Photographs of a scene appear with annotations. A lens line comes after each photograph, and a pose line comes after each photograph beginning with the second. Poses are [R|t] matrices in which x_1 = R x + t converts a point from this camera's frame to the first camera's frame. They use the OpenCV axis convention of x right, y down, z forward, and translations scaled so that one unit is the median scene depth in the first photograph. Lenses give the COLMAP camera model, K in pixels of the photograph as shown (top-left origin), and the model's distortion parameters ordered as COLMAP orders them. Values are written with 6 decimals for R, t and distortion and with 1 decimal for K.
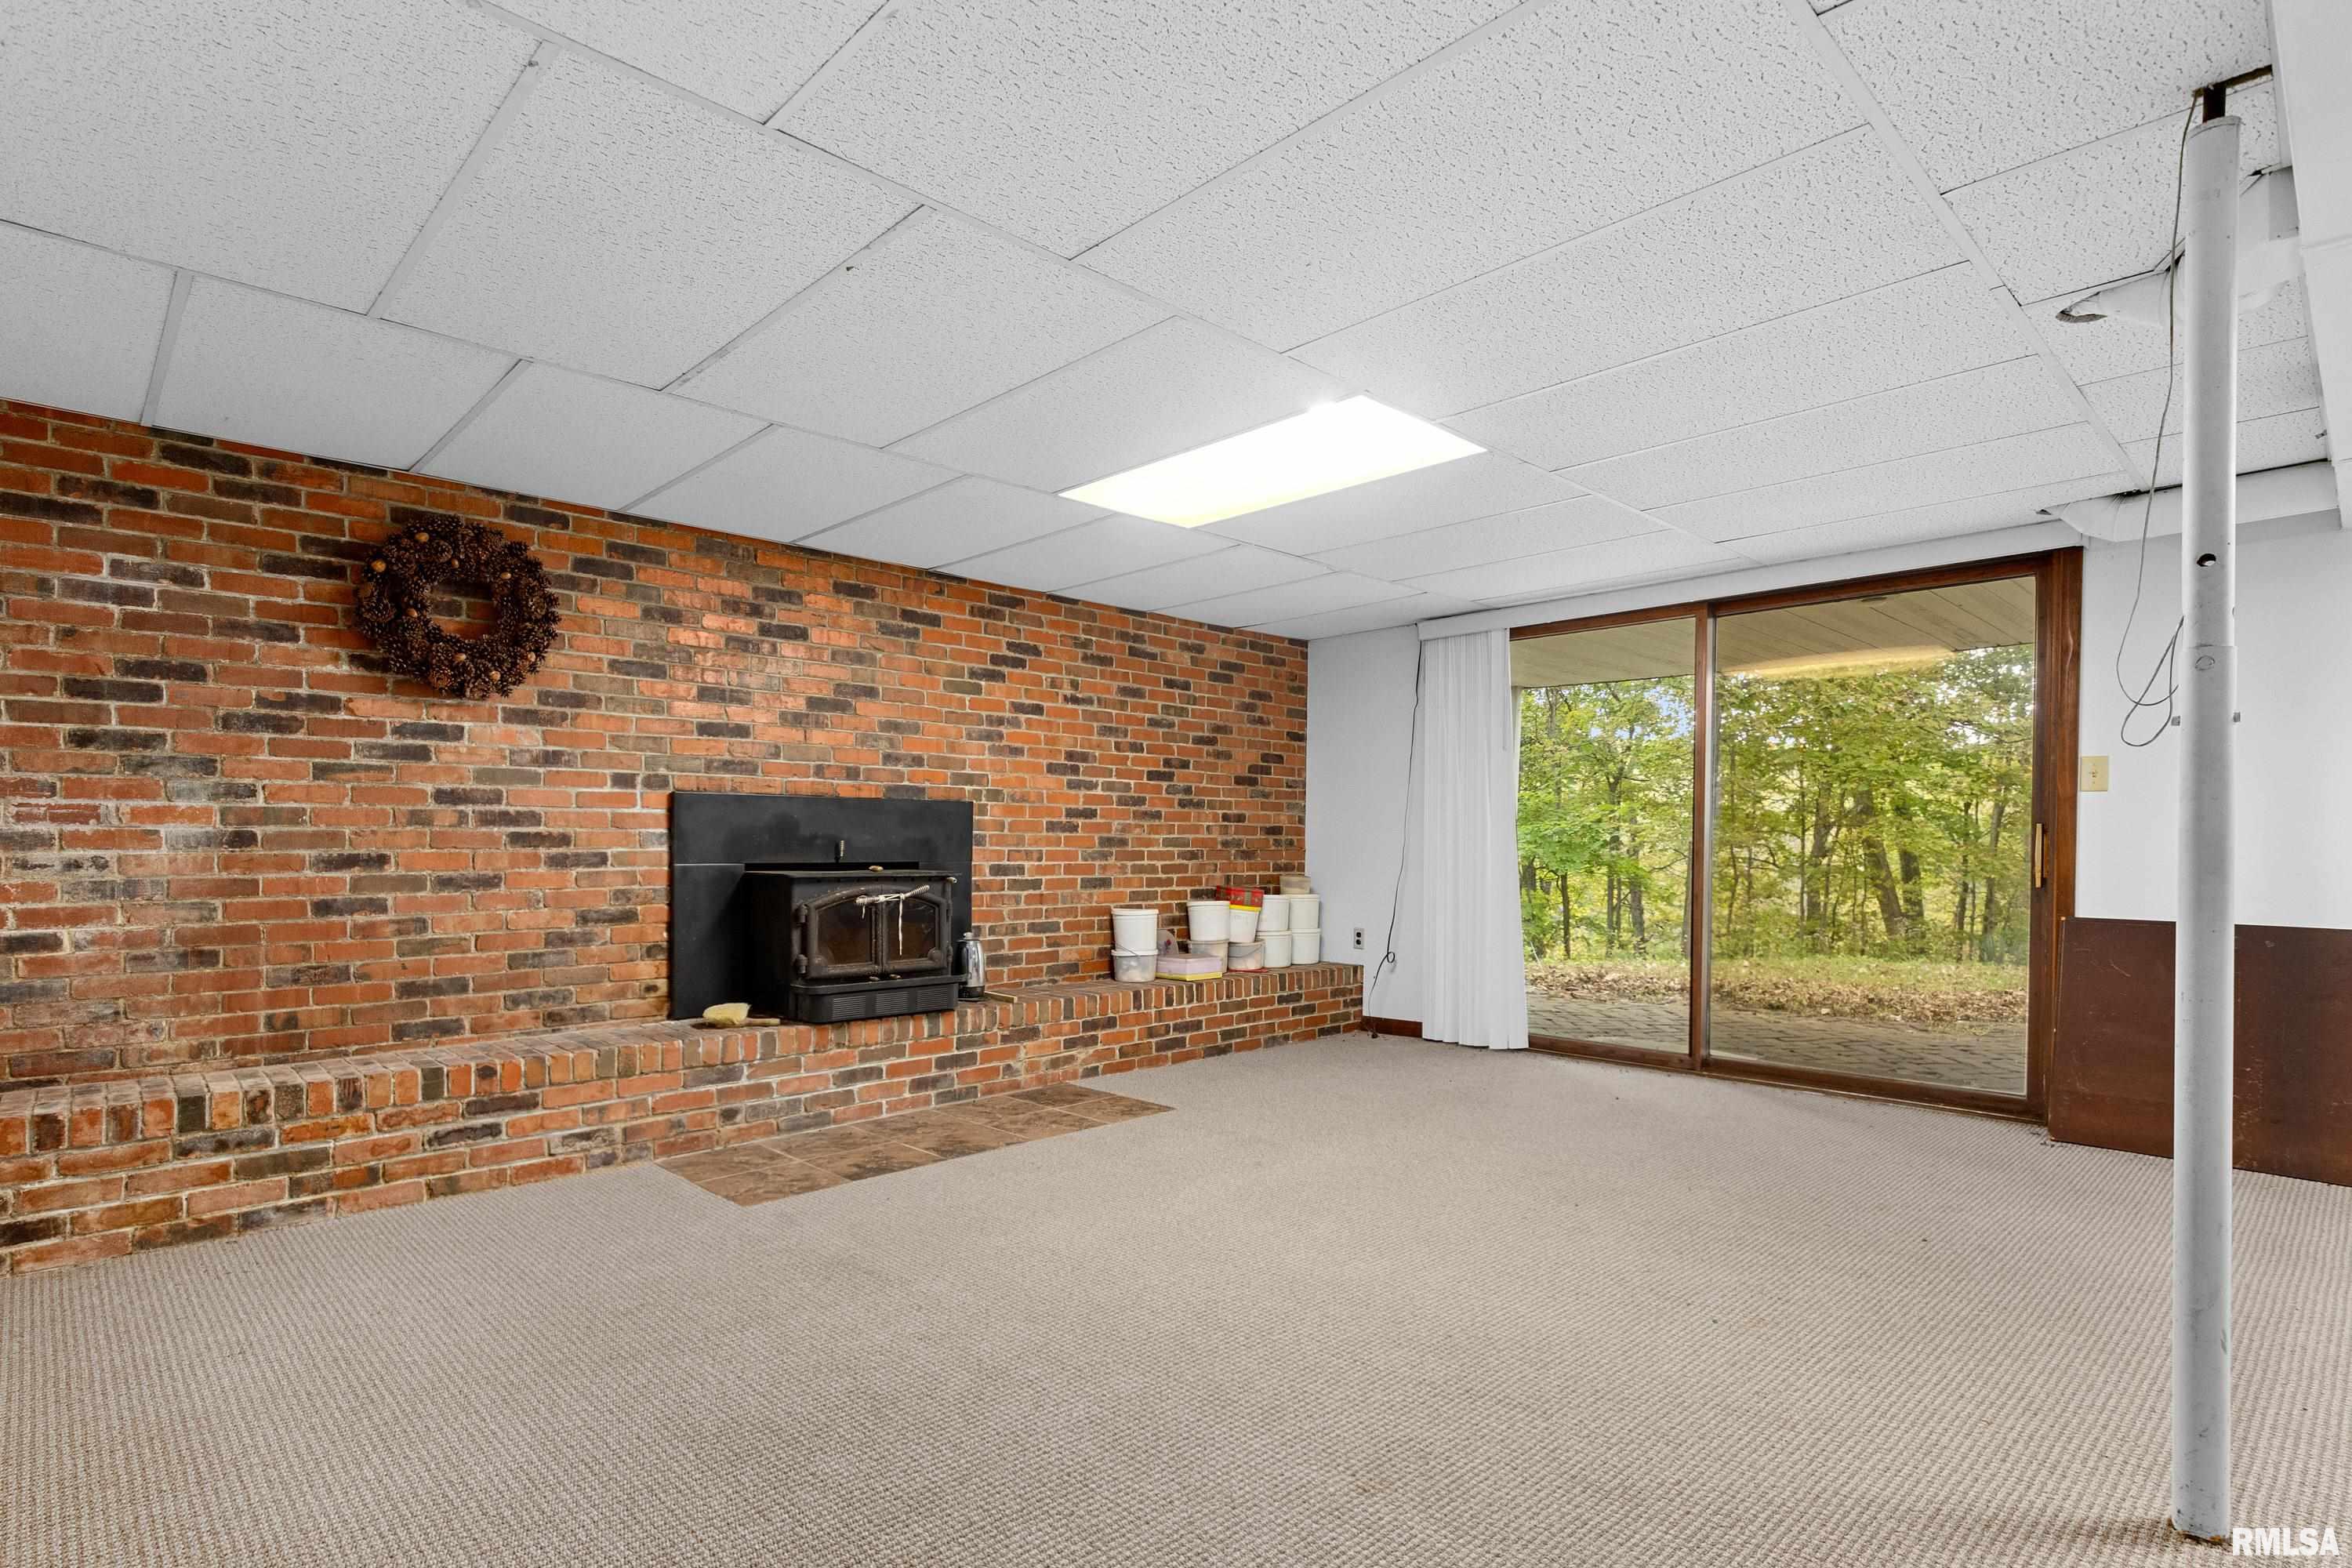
lens RADIAL K [[1178.4, 0, 1172.7], [0, 1178.4, 865.9], [0, 0, 1]] dist [-0.004426, -0.002380]
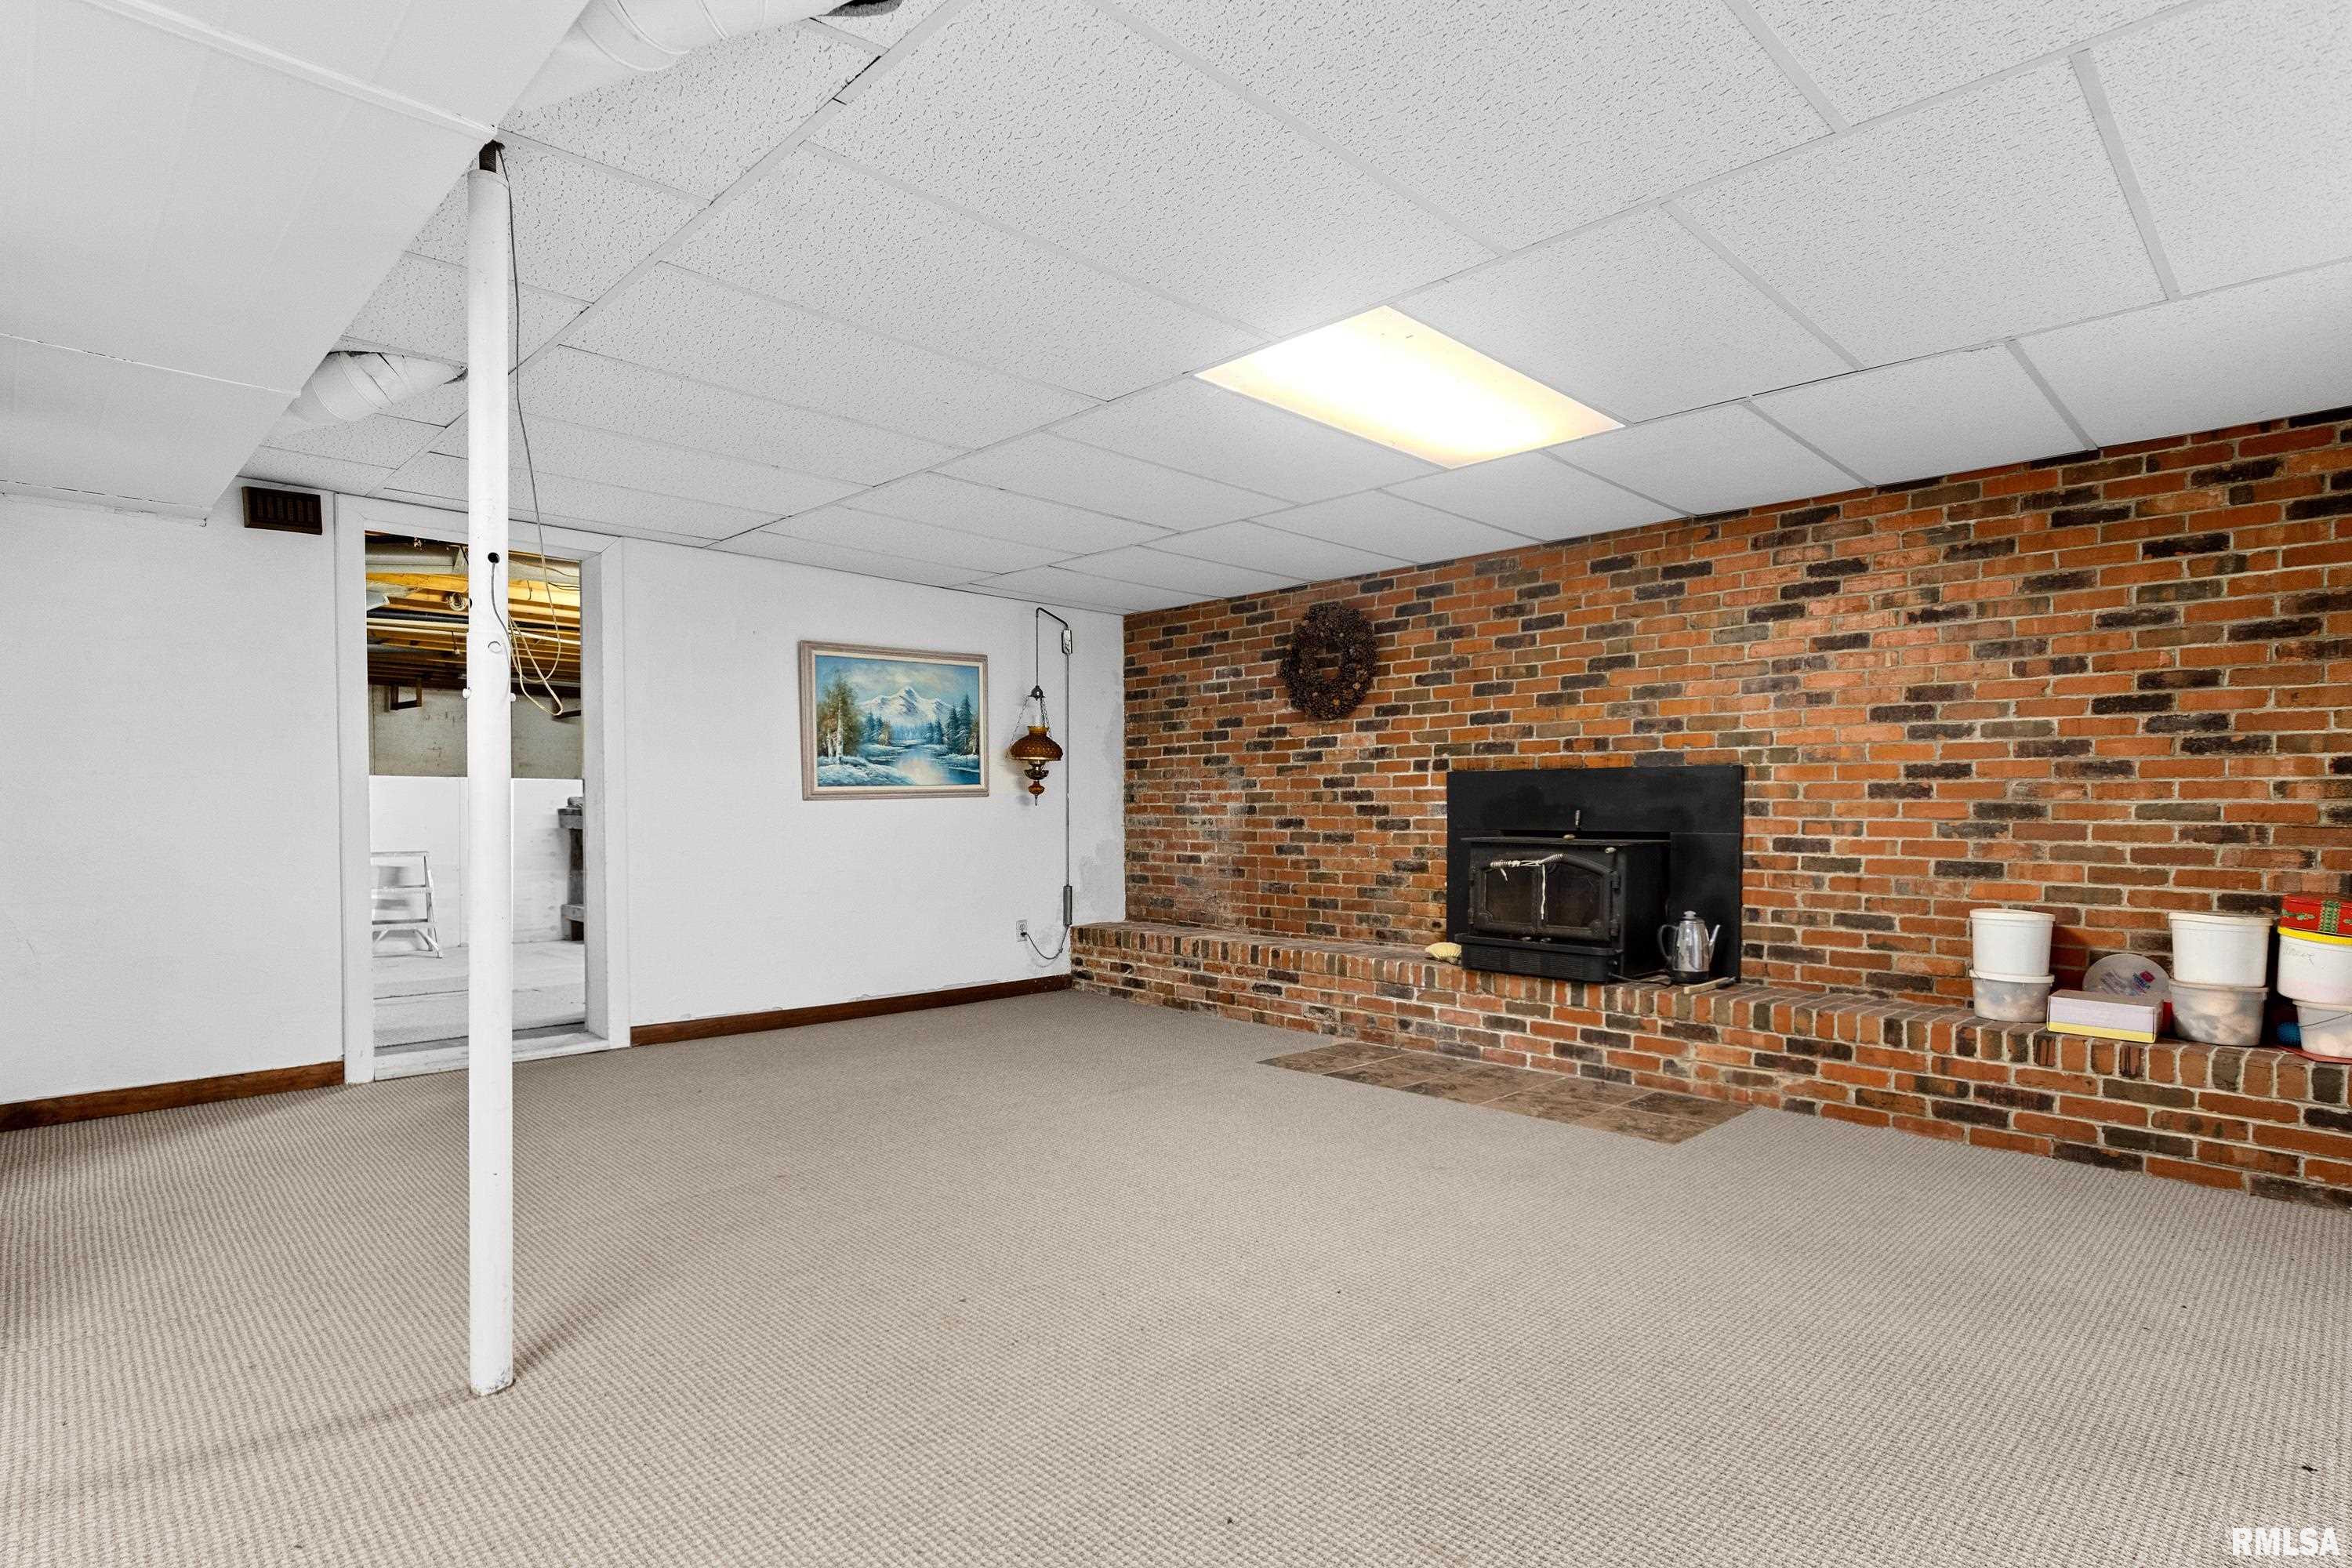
lens RADIAL K [[1179.5, 0, 1177.0], [0, 1179.5, 856.3], [0, 0, 1]] dist [0.002454, -0.016937]
pose [[0.002881, 0.035437, -0.999368, 0.811209], [-0.021767, 0.999137, 0.035366, -0.010169], [0.999759, 0.021651, 0.003650, 0.672039]]
